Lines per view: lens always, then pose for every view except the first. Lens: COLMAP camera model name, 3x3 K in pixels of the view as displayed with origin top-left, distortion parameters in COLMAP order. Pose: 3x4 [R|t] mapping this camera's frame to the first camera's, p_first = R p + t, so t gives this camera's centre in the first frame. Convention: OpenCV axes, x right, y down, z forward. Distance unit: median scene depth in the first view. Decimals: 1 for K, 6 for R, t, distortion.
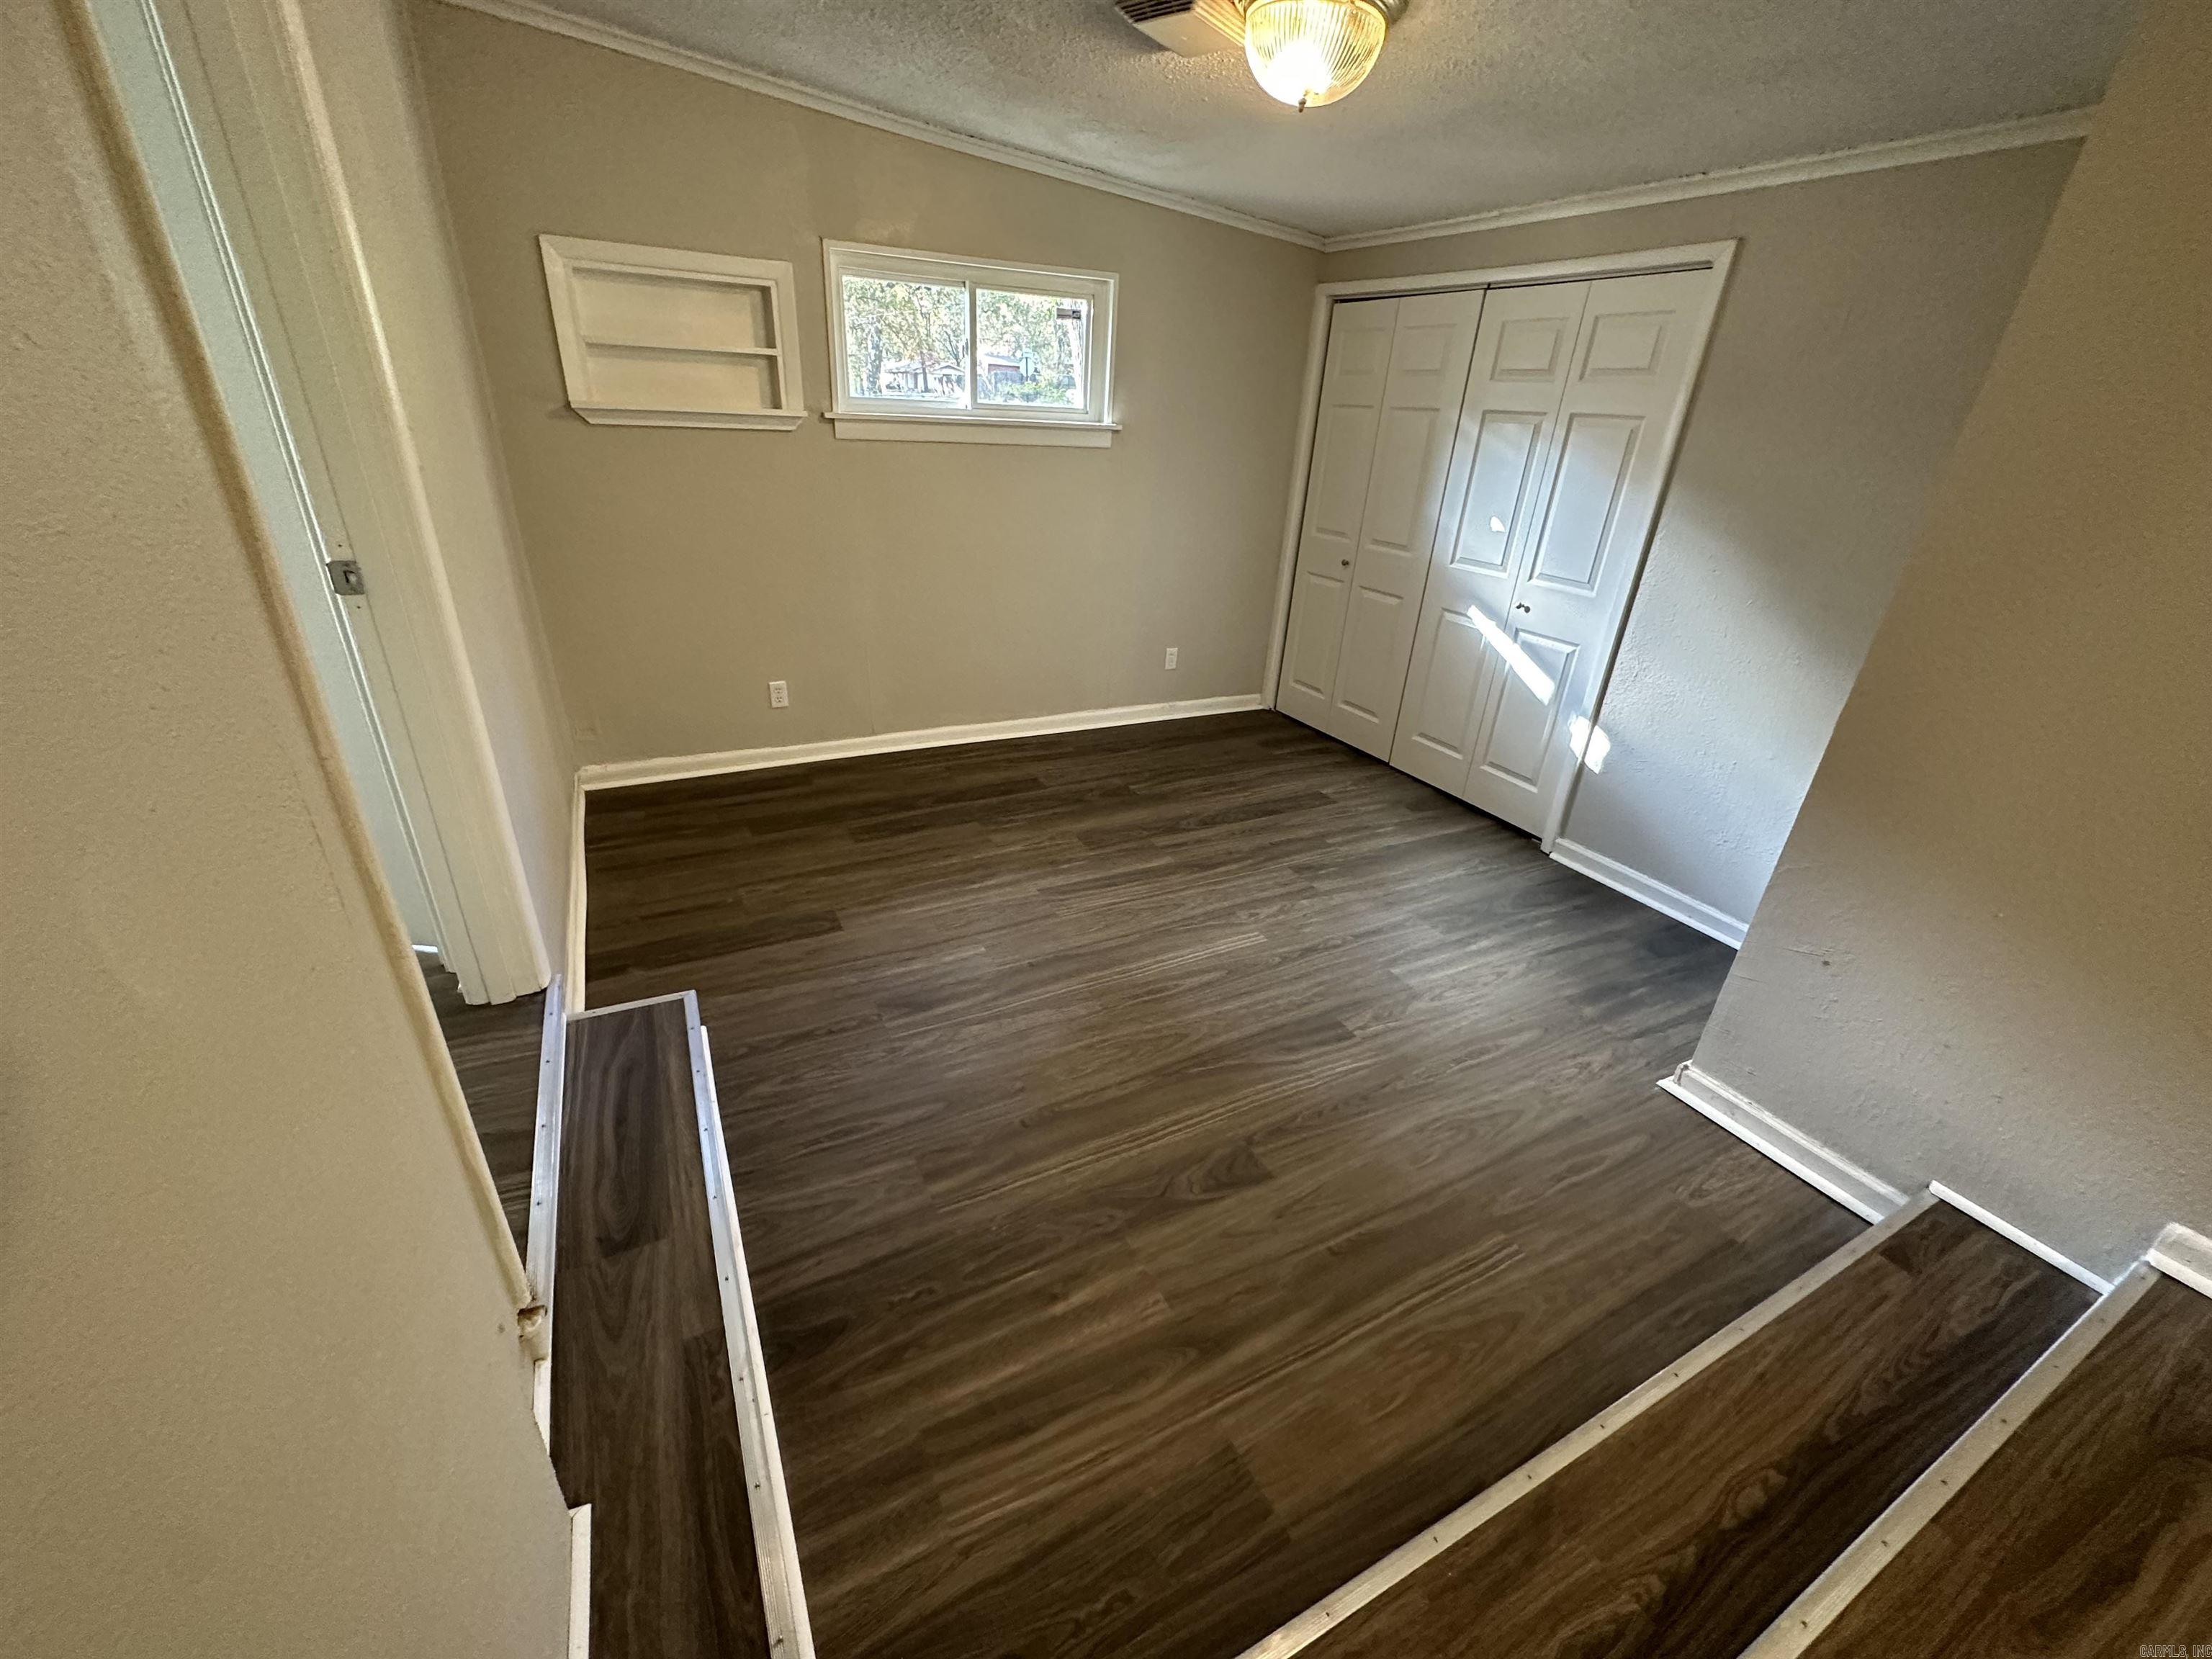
lens RADIAL K [[881.9, 0, 1099.6], [0, 881.9, 828.3], [0, 0, 1]] dist [-0.010119, 0.000522]
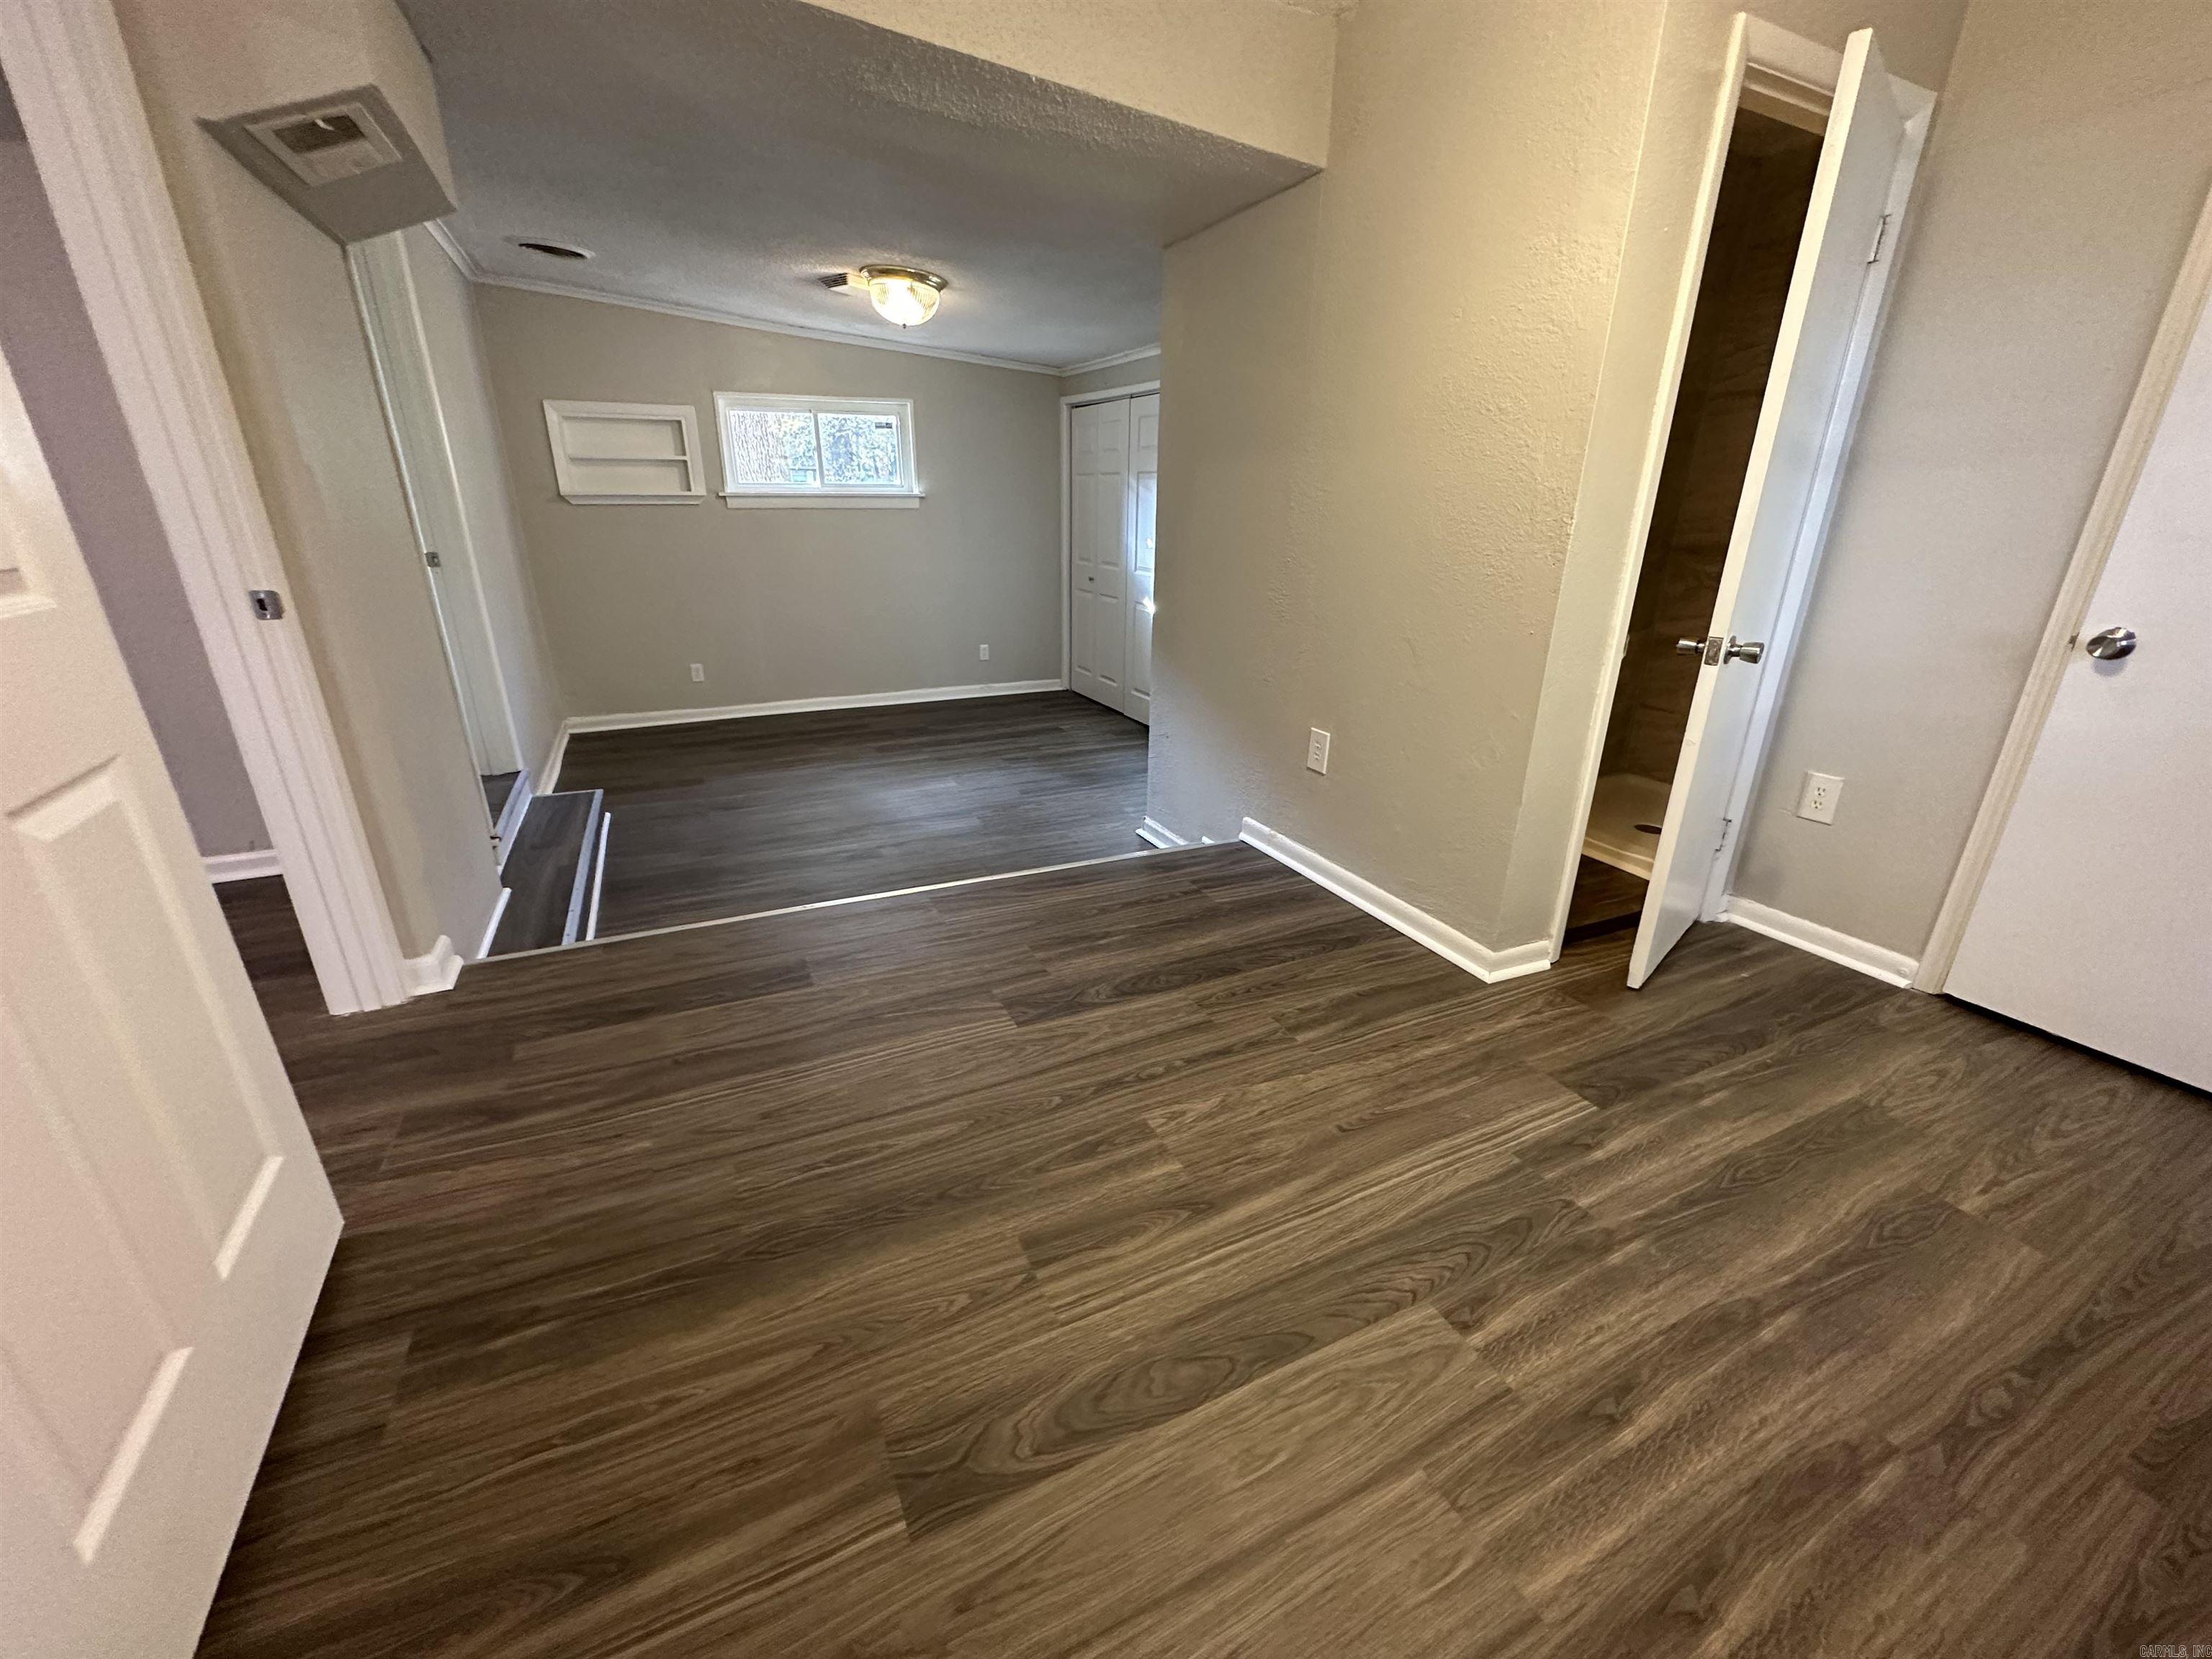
lens RADIAL K [[881.9, 0, 1099.6], [0, 881.9, 828.3], [0, 0, 1]] dist [-0.010119, 0.000522]
pose [[0.998707, -0.027998, -0.042432, 0.430846], [0.024302, 0.996064, -0.085245, 0.290796], [0.044652, 0.084104, 0.995456, -0.514436]]
